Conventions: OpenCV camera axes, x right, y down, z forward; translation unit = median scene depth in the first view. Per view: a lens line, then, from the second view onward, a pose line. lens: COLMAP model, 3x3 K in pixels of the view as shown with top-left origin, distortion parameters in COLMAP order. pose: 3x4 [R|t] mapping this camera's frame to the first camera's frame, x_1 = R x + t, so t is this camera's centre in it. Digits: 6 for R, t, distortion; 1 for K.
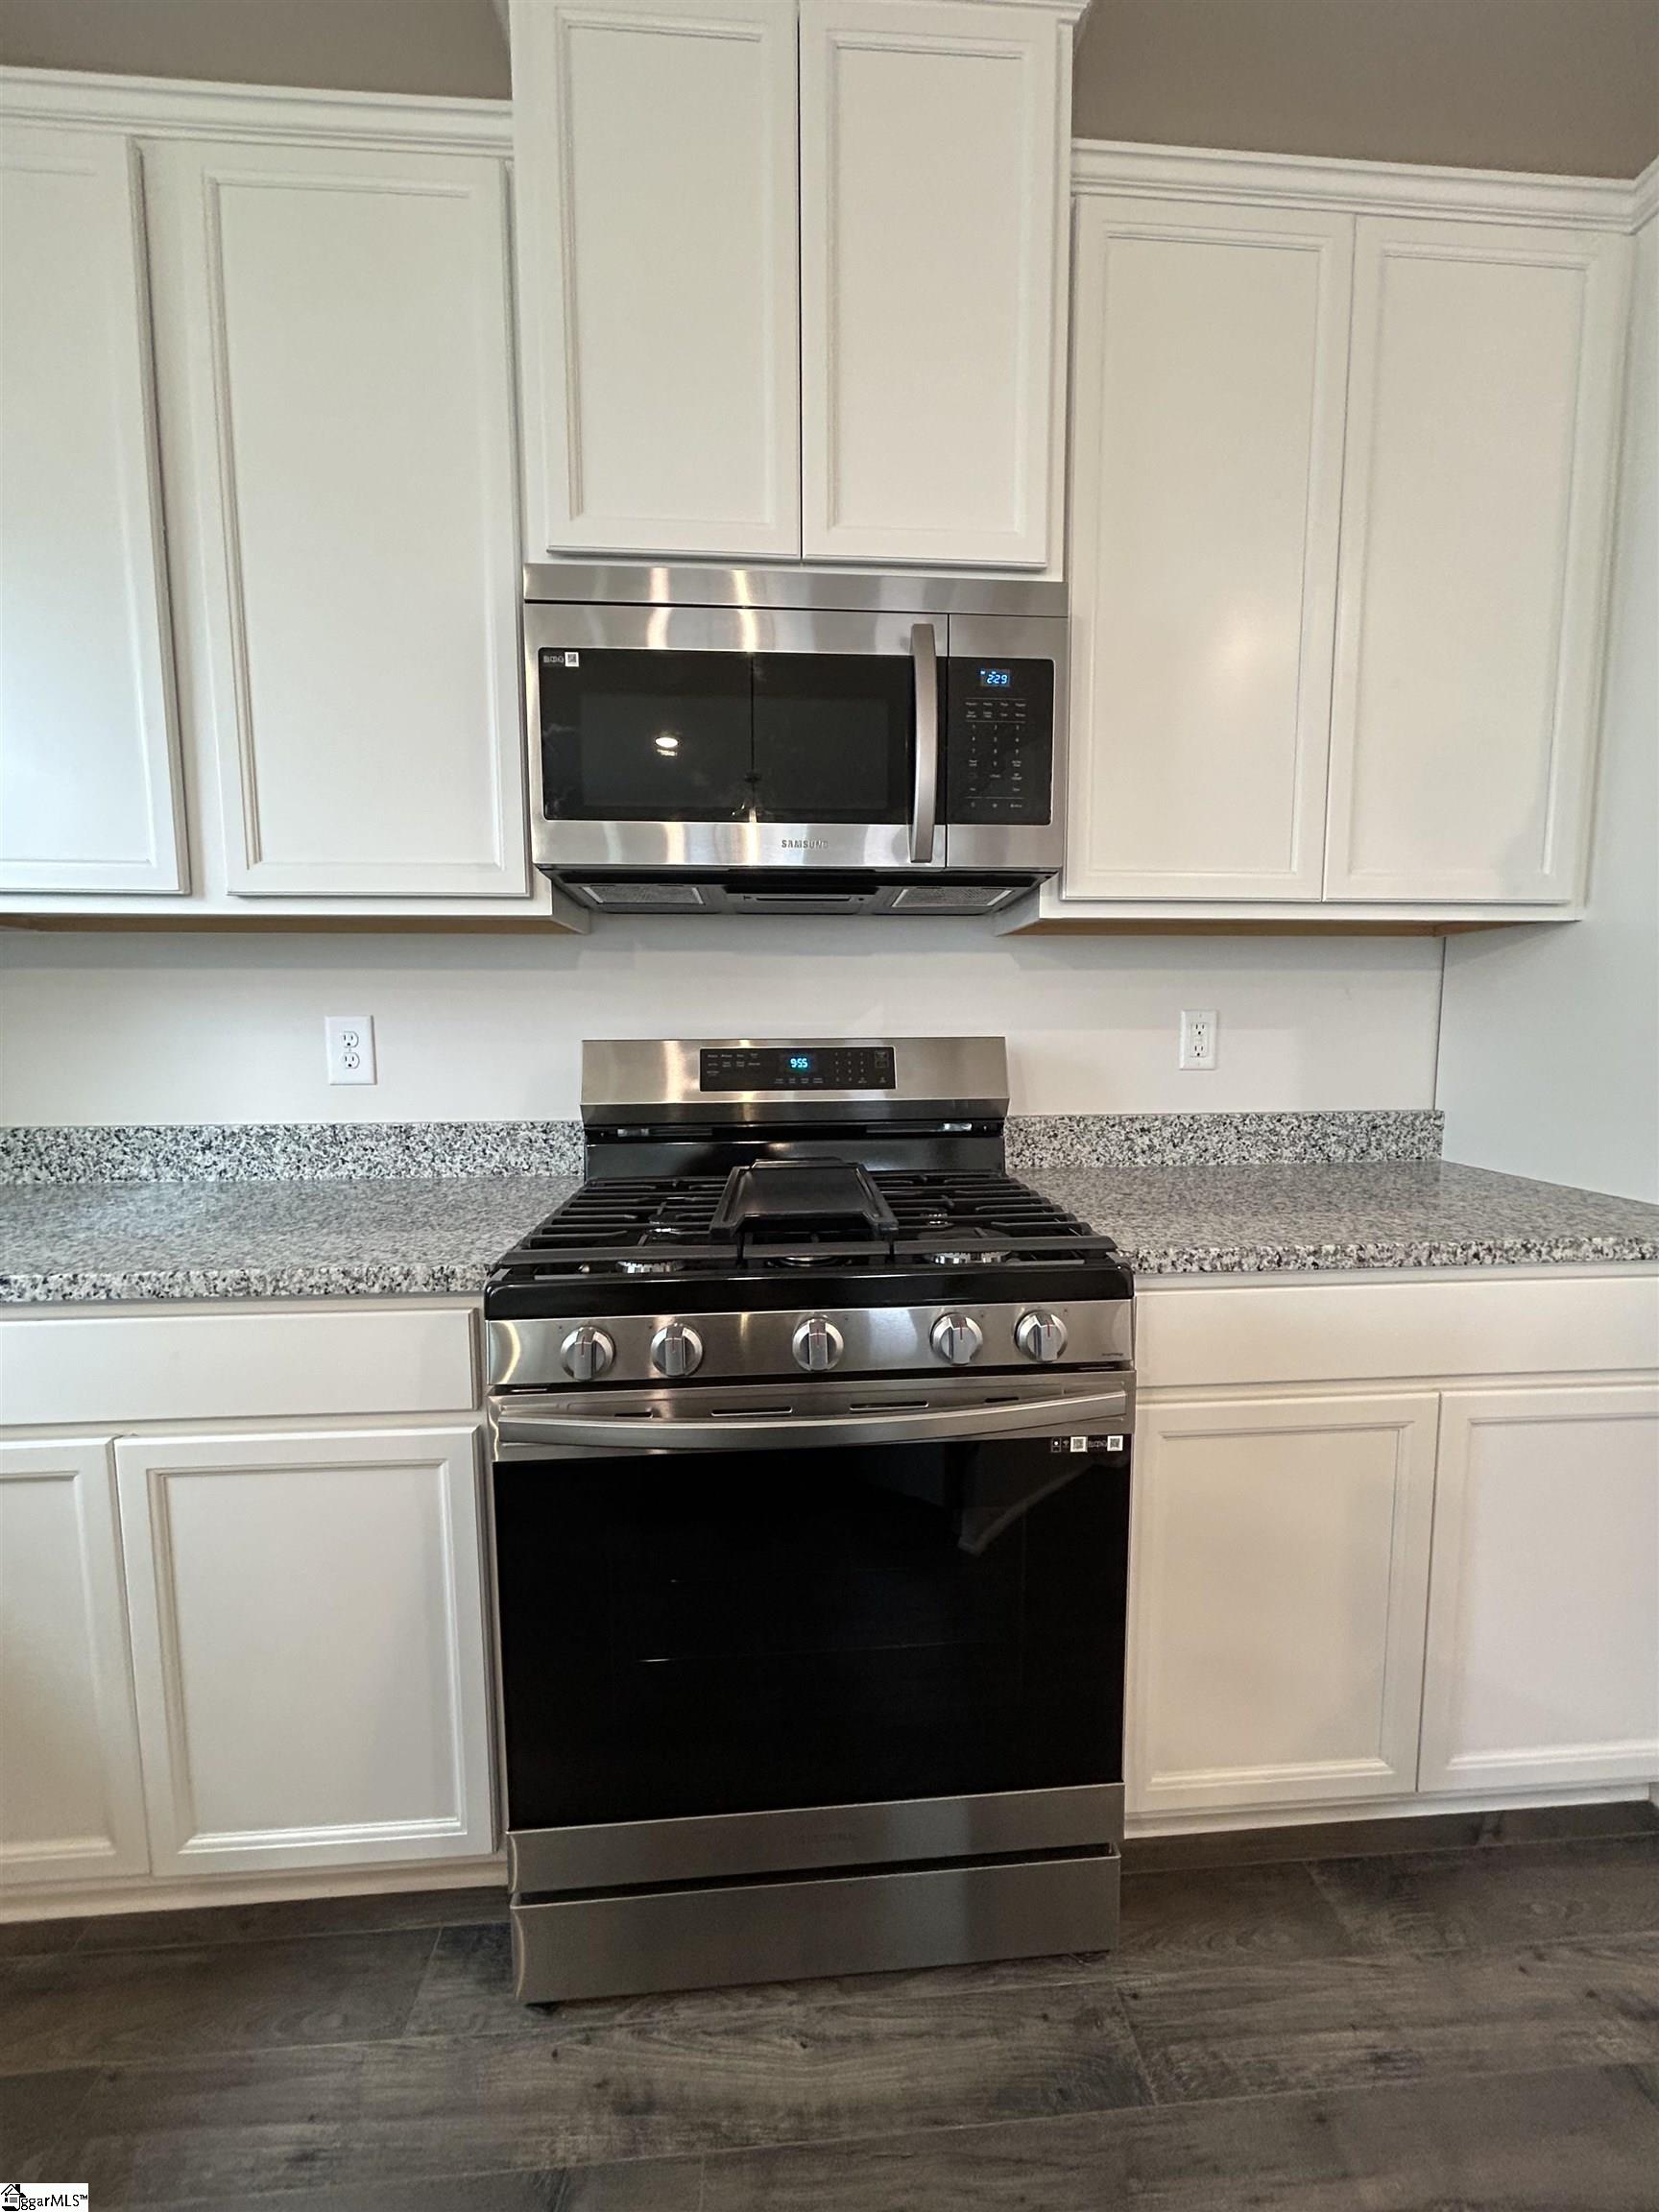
lens RADIAL K [[878.0, 0, 836.6], [0, 878.0, 1102.4], [0, 0, 1]] dist [-0.001370, 0.000656]
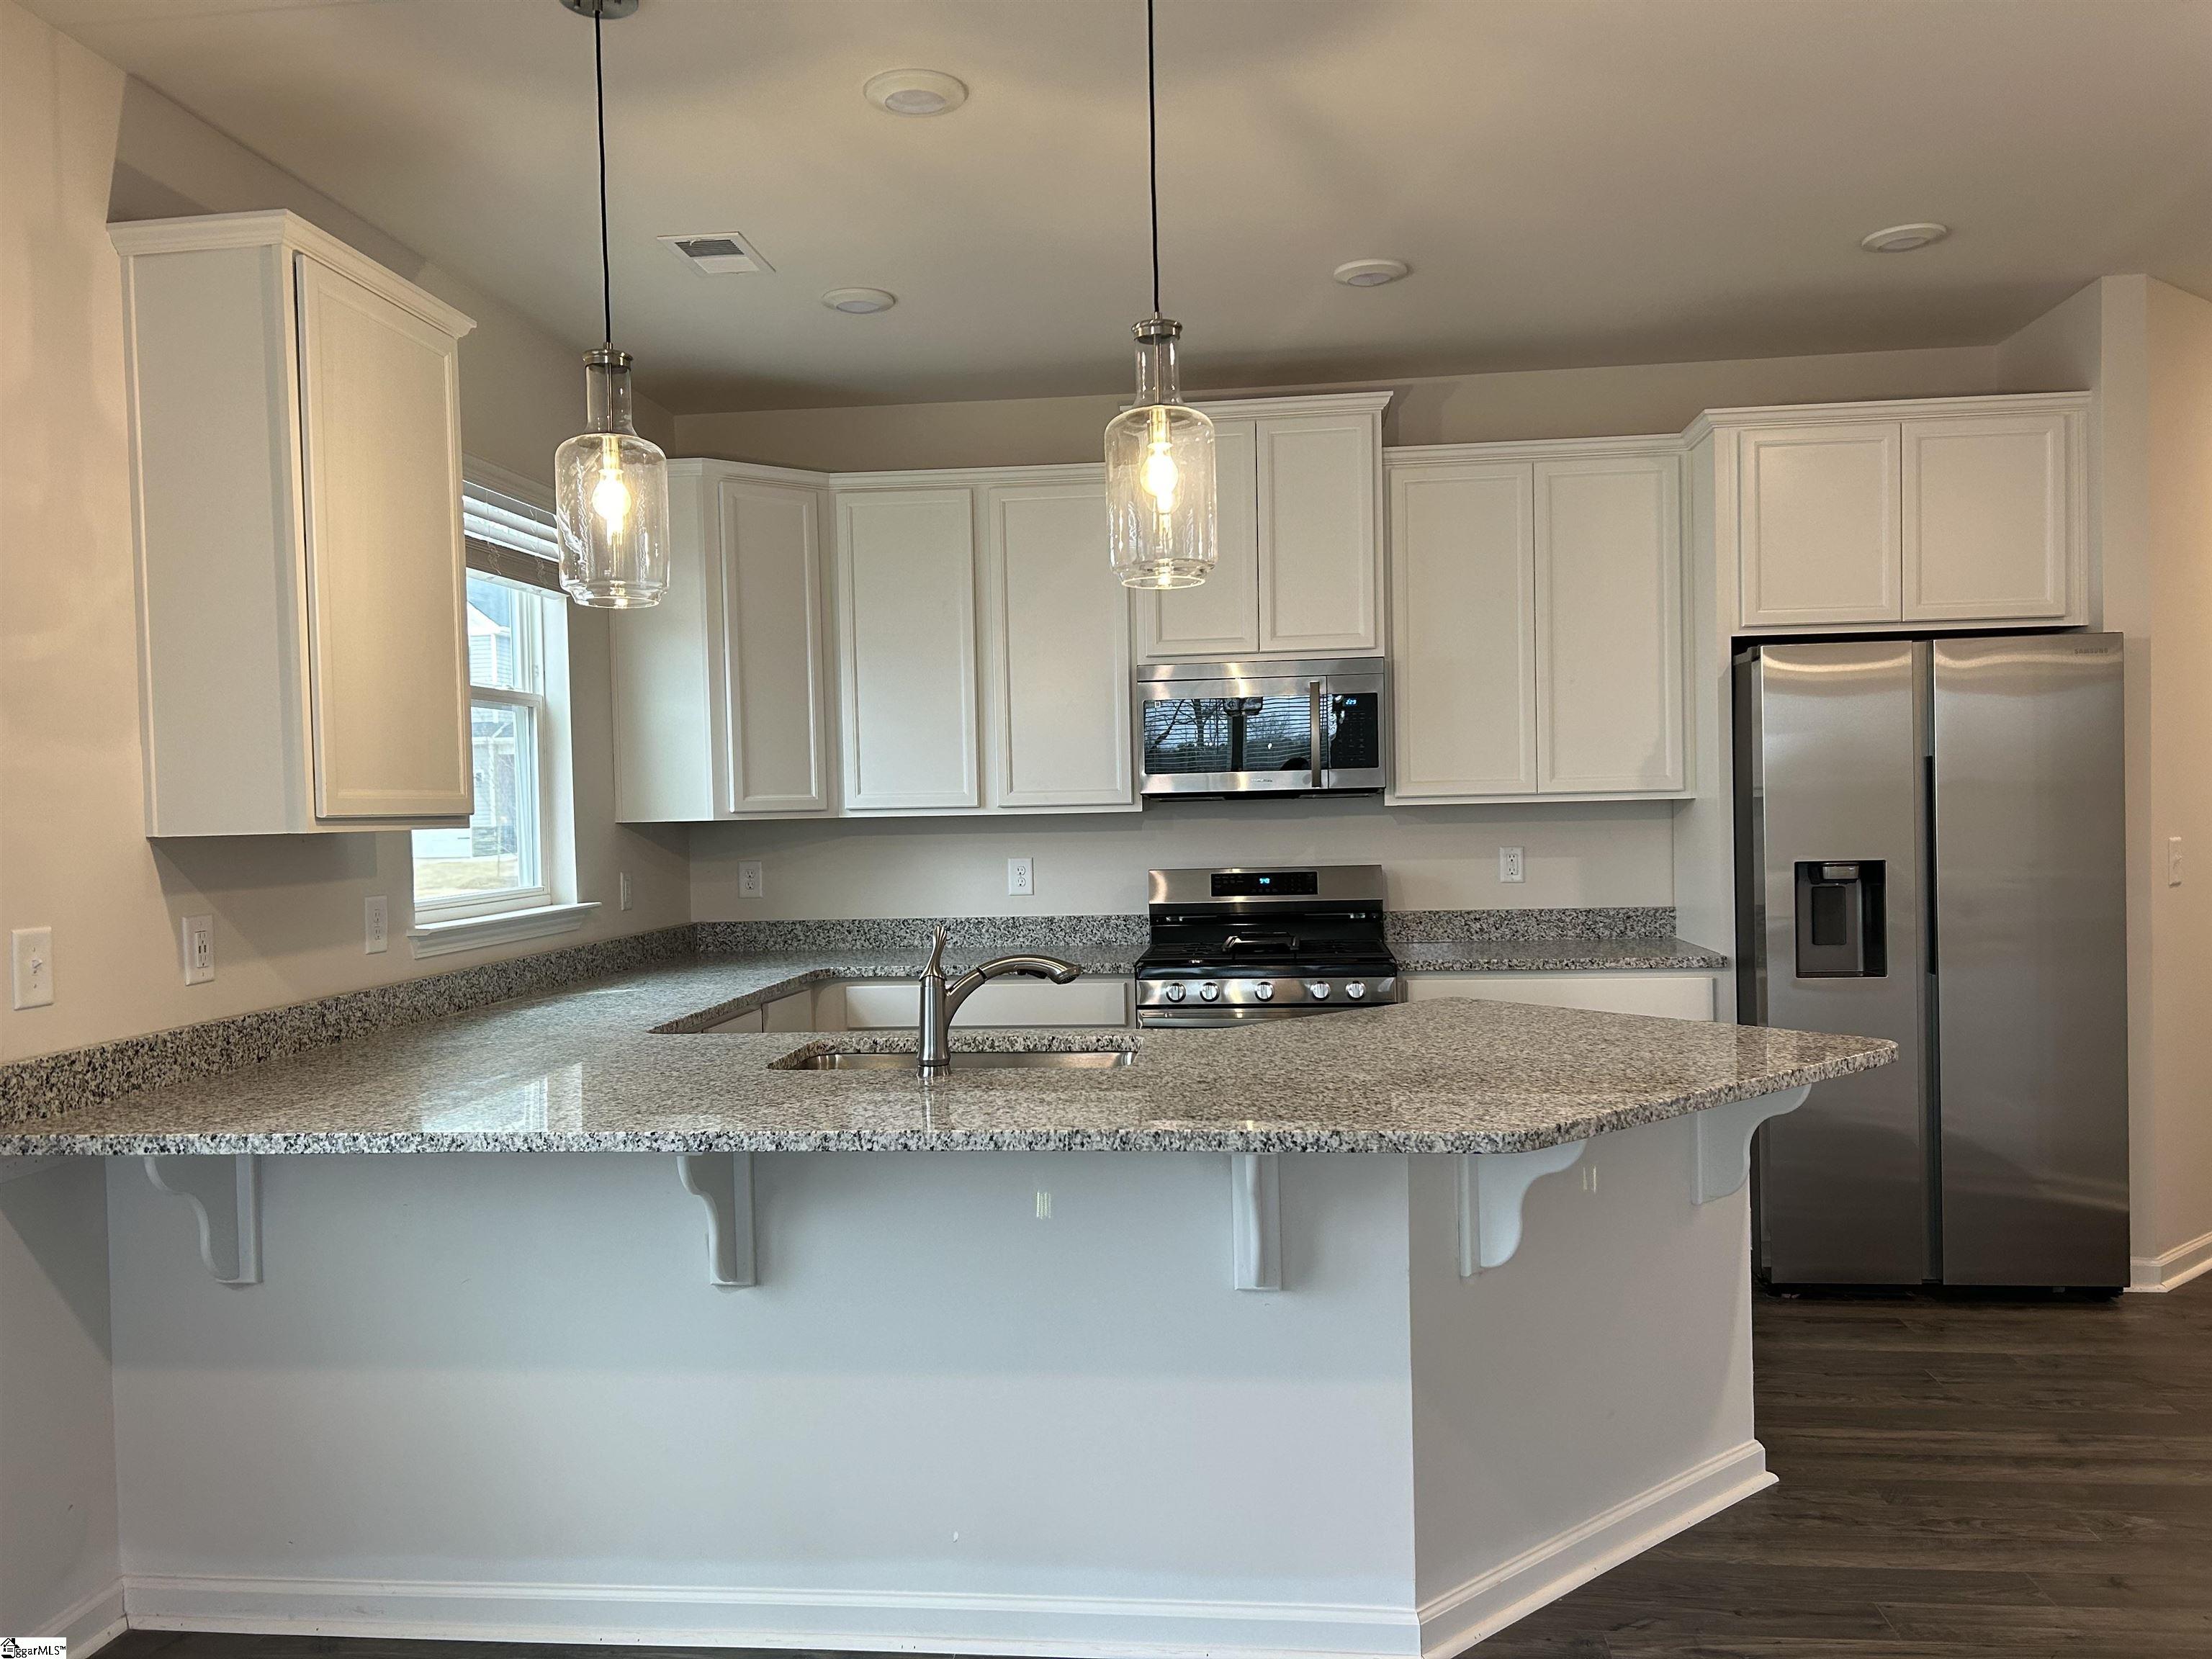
lens RADIAL K [[1653.4, 0, 1113.9], [0, 1653.4, 849.6], [0, 0, 1]] dist [0.061492, -0.061641]
pose [[0.984337, -0.014130, -0.175729, 0.287750], [0.002983, 0.997975, -0.063534, 0.122603], [0.176270, 0.062014, 0.982386, -2.785820]]
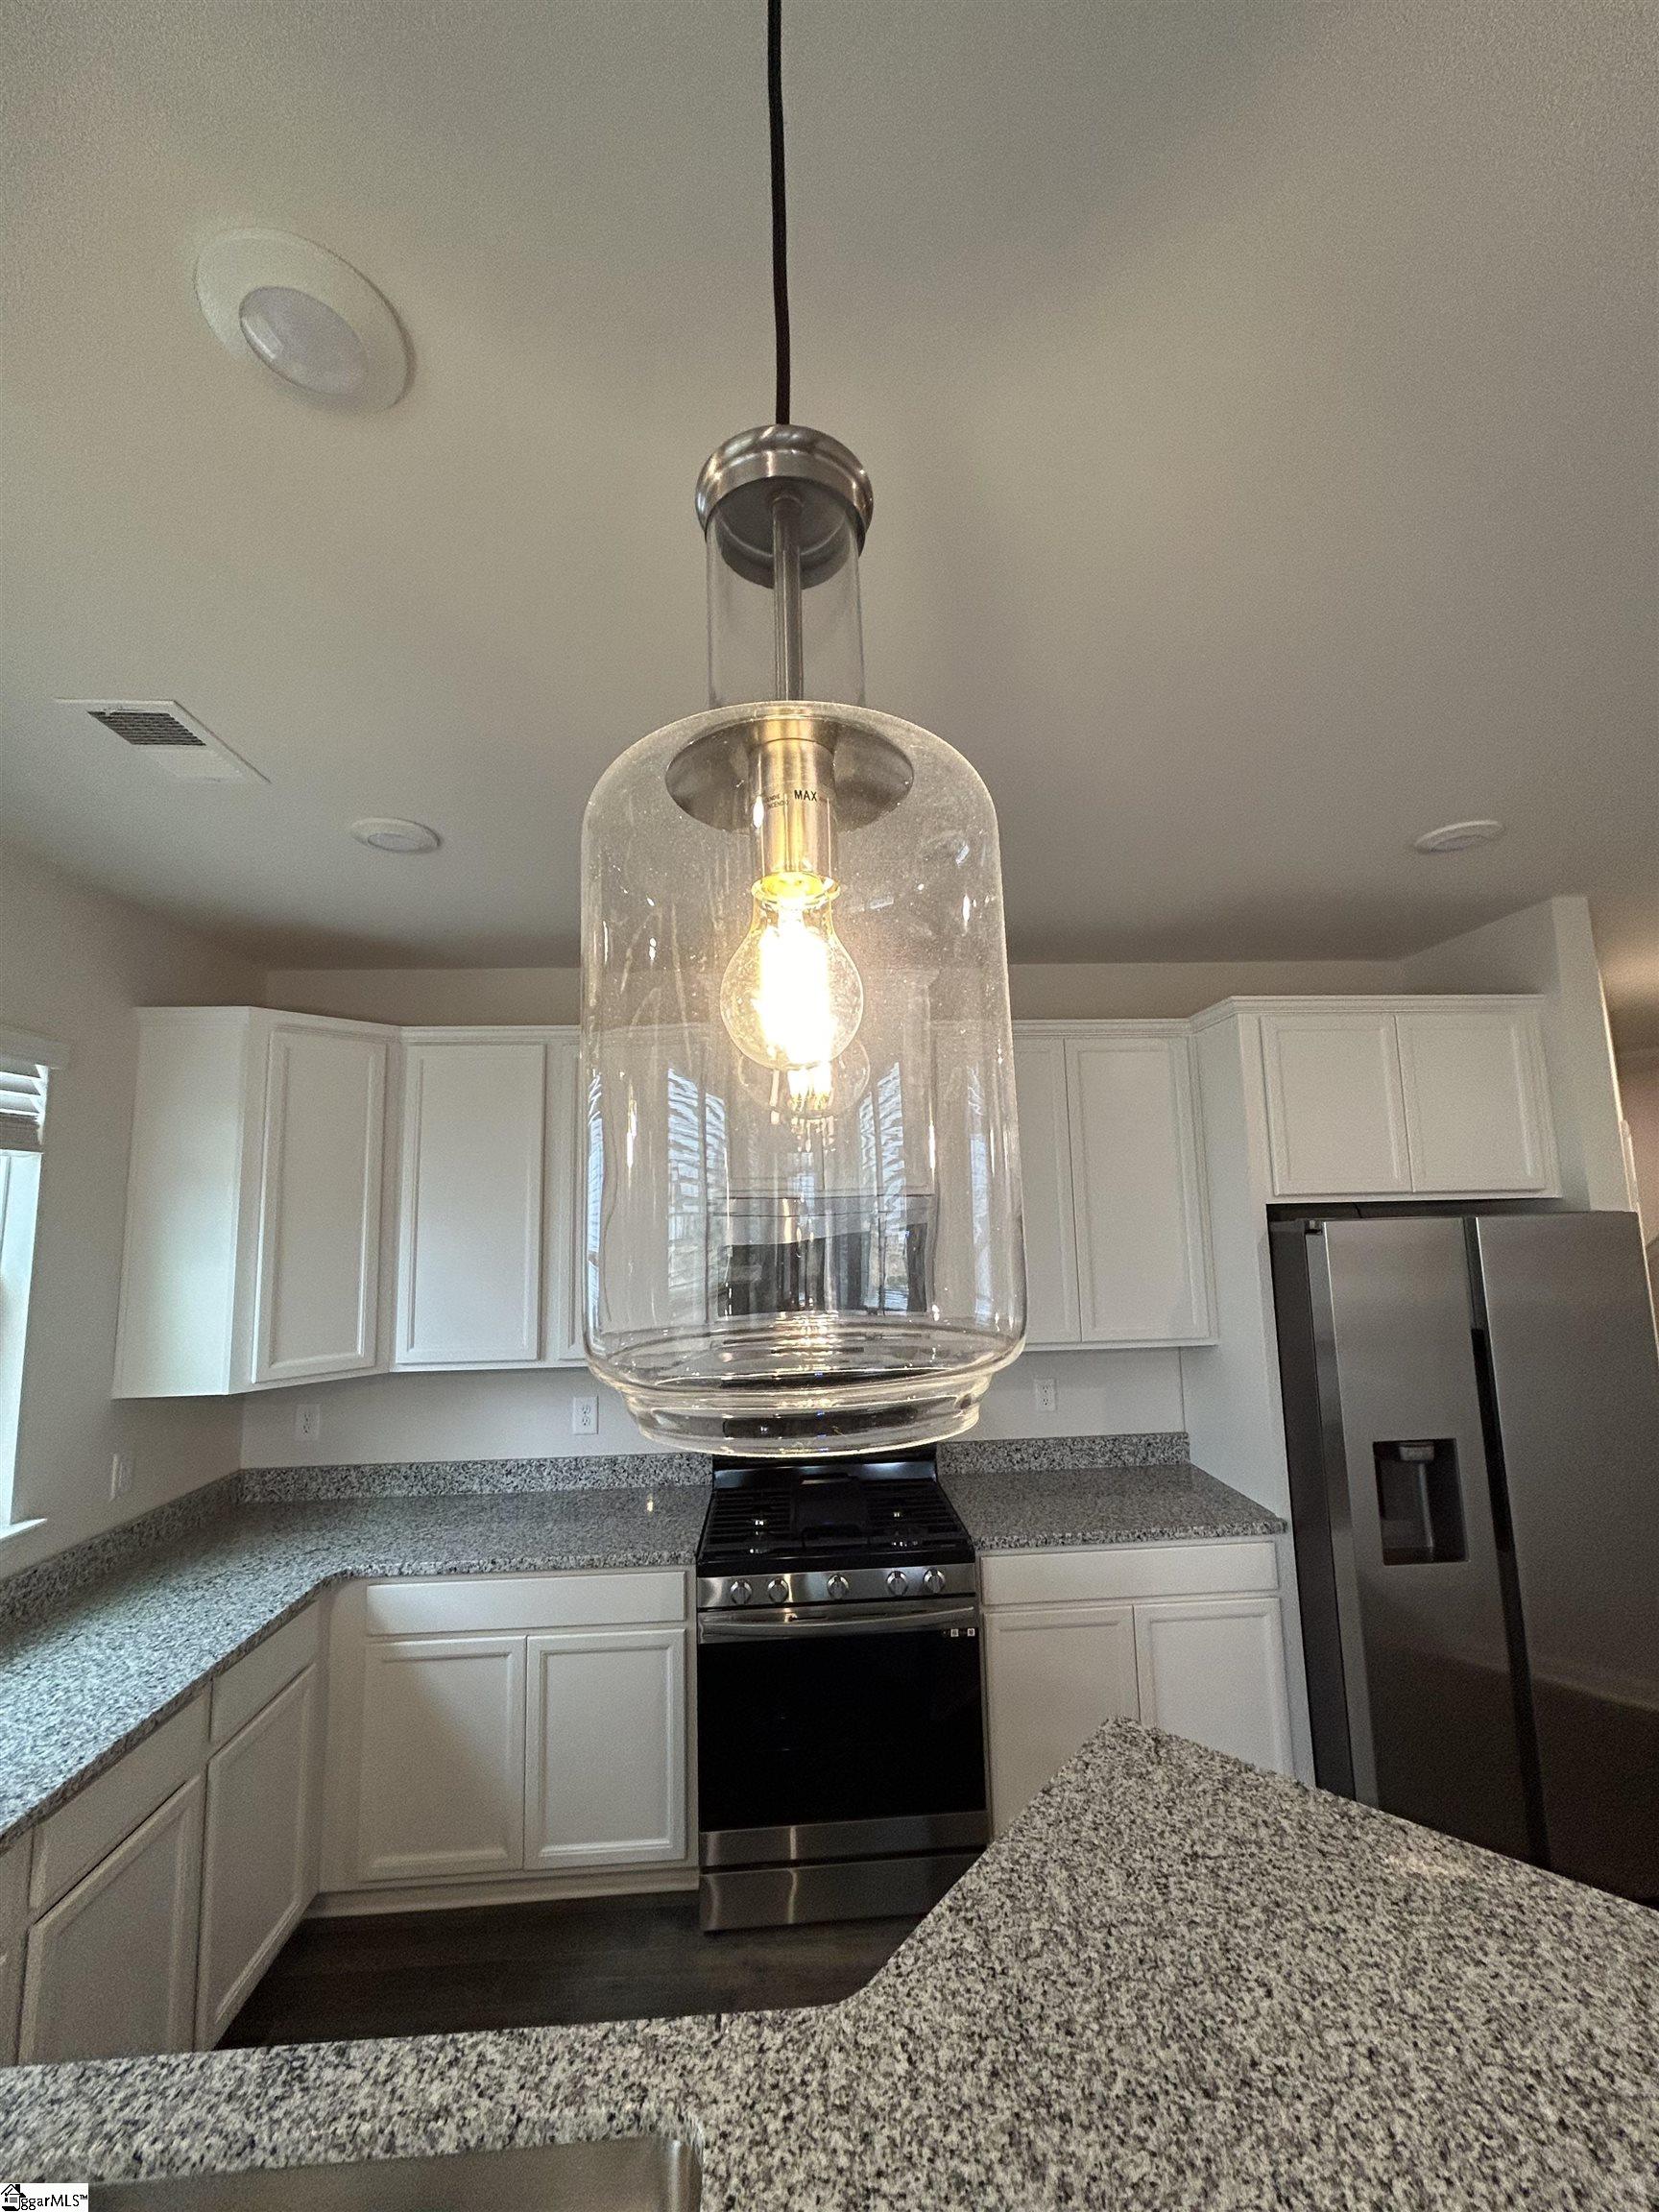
lens RADIAL K [[878.0, 0, 832.9], [0, 878.0, 1112.0], [0, 0, 1]] dist [-0.001370, 0.000656]
pose [[0.999664, -0.021807, -0.014001, 0.018696], [0.018461, 0.978423, -0.205788, -0.353145], [0.018186, 0.205460, 0.978497, -1.137235]]
